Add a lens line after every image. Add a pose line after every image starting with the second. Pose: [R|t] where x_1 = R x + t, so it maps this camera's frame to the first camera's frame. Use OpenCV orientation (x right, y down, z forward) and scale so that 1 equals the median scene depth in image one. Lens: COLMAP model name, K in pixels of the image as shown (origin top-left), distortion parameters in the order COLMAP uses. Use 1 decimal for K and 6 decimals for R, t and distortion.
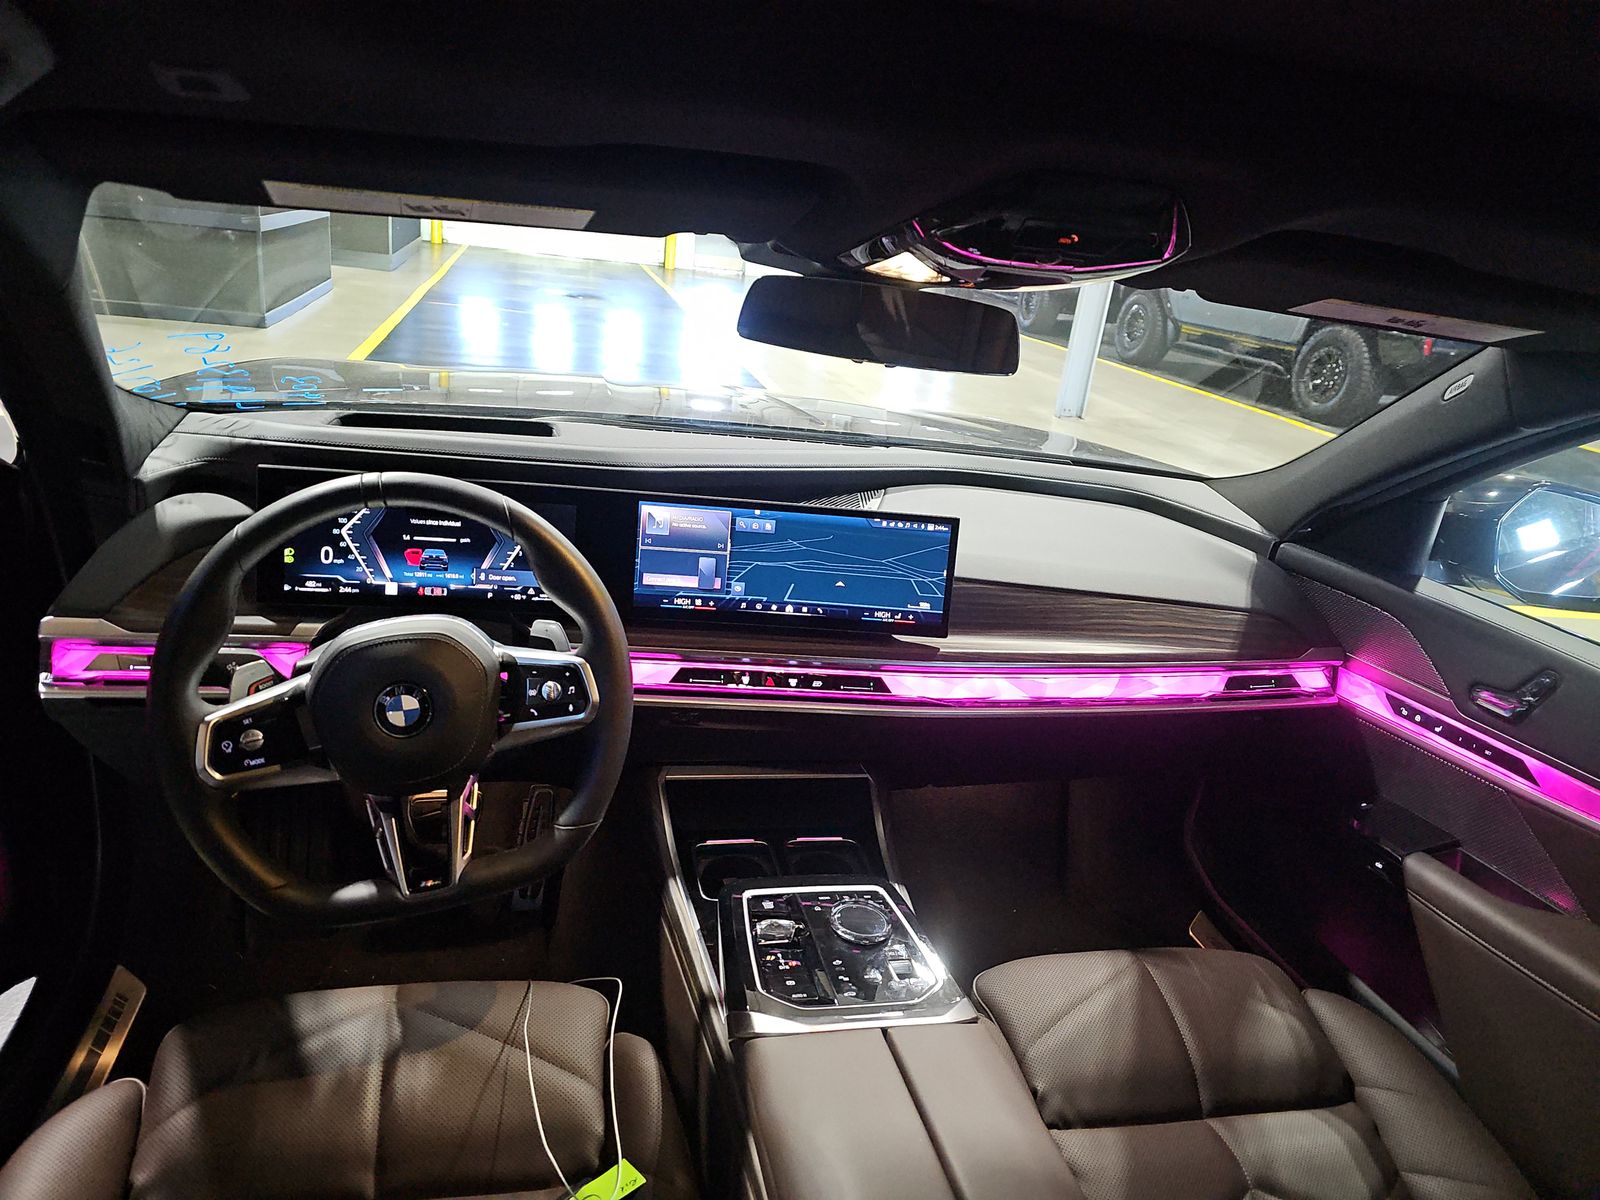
lens RADIAL K [[1039.5, 0, 804.3], [0, 1039.5, 582.3], [0, 0, 1]] dist [0.050562, -0.042009]
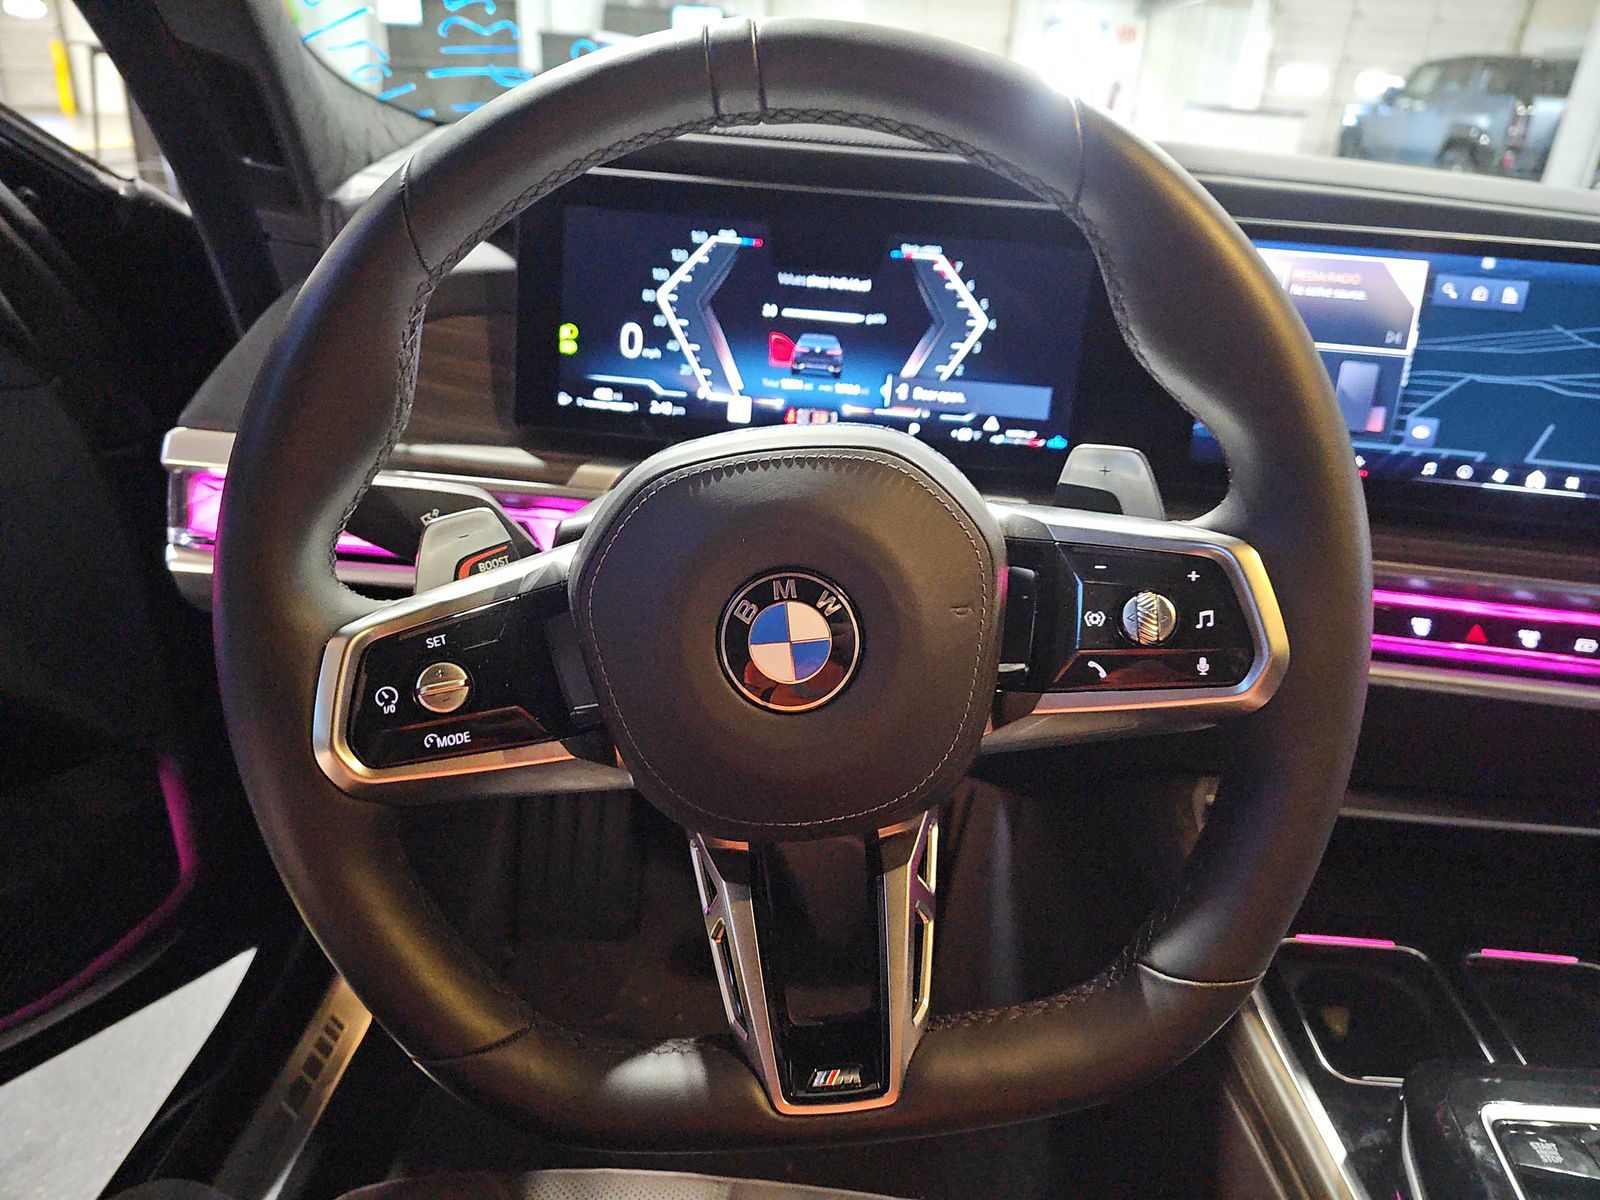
lens RADIAL K [[1060.6, 0, 791.3], [0, 1060.6, 593.6], [0, 0, 1]] dist [0.051519, -0.046189]
pose [[0.957191, 0.060052, -0.283158, -0.212592], [-0.040145, 0.996330, 0.075592, 0.058484], [0.286659, -0.060988, 0.956090, 0.488789]]
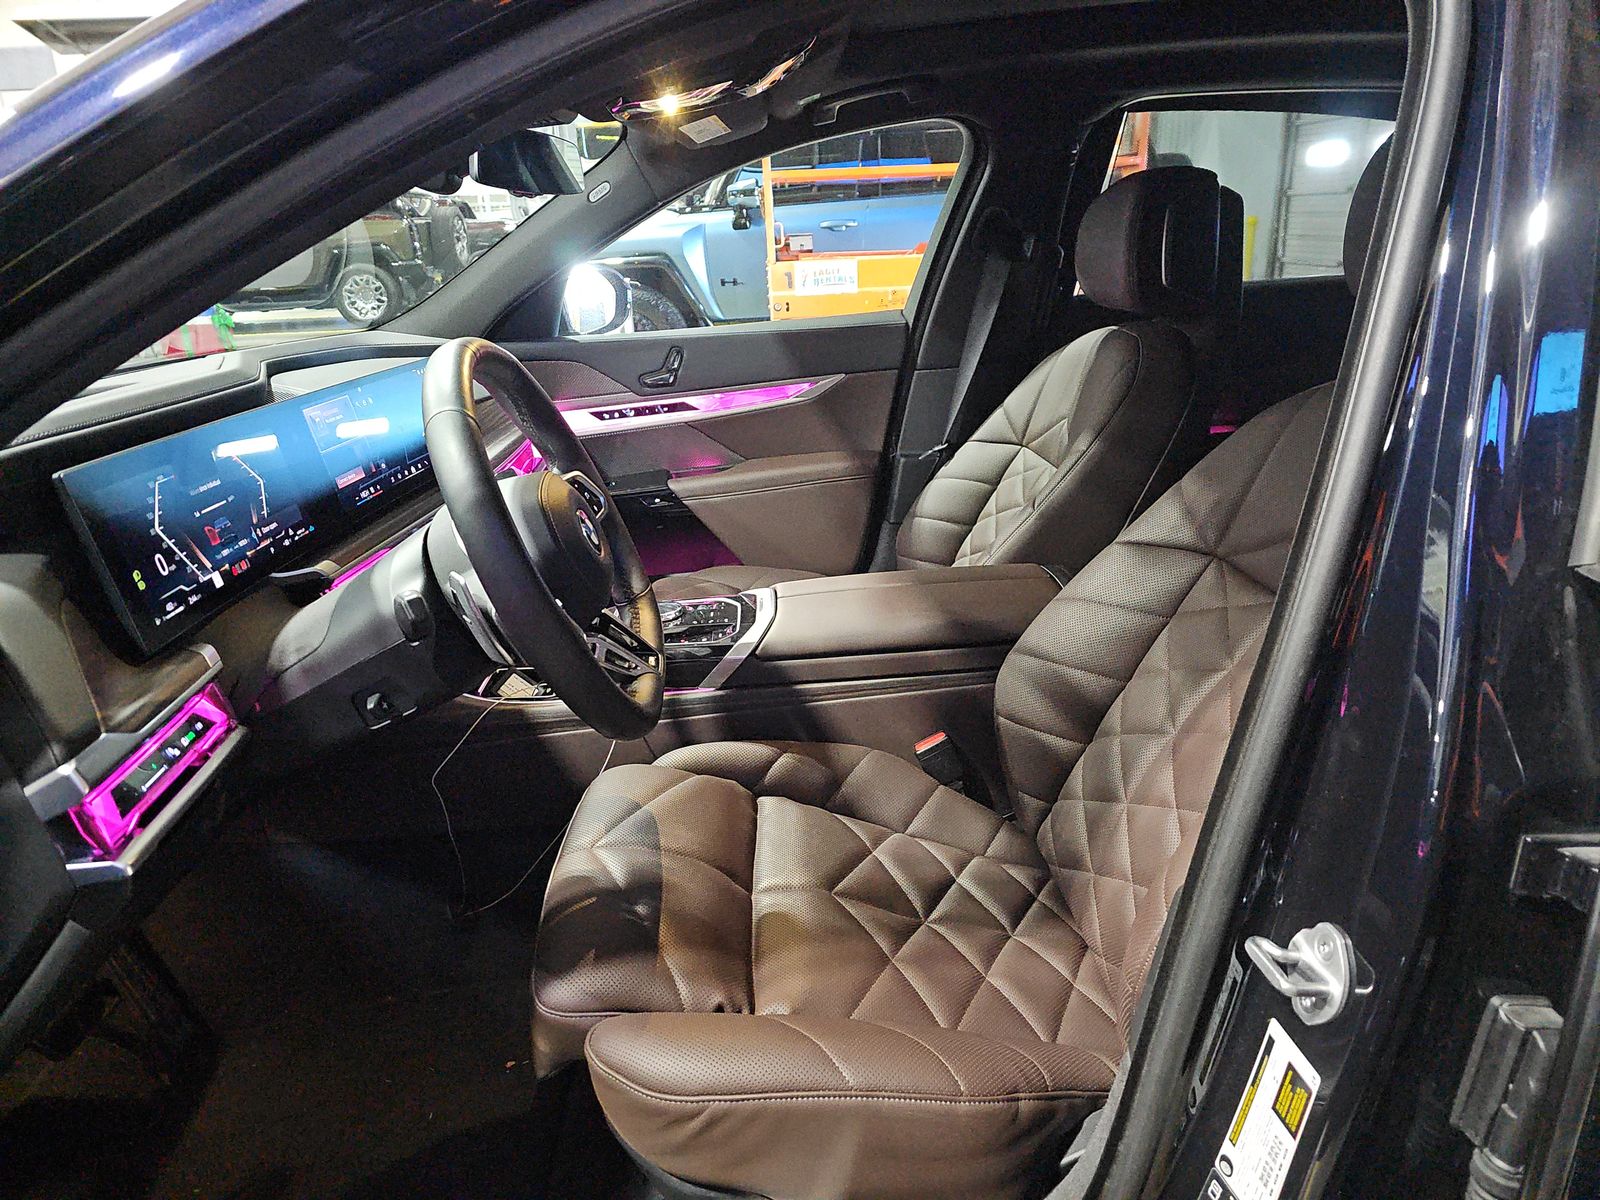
lens RADIAL K [[1060.6, 0, 791.3], [0, 1060.6, 593.6], [0, 0, 1]] dist [0.051519, -0.046189]
pose [[0.219139, -0.444451, 0.868586, -1.023939], [0.398258, 0.853433, 0.336219, -0.086325], [-0.890712, 0.272242, 0.364027, 0.325147]]
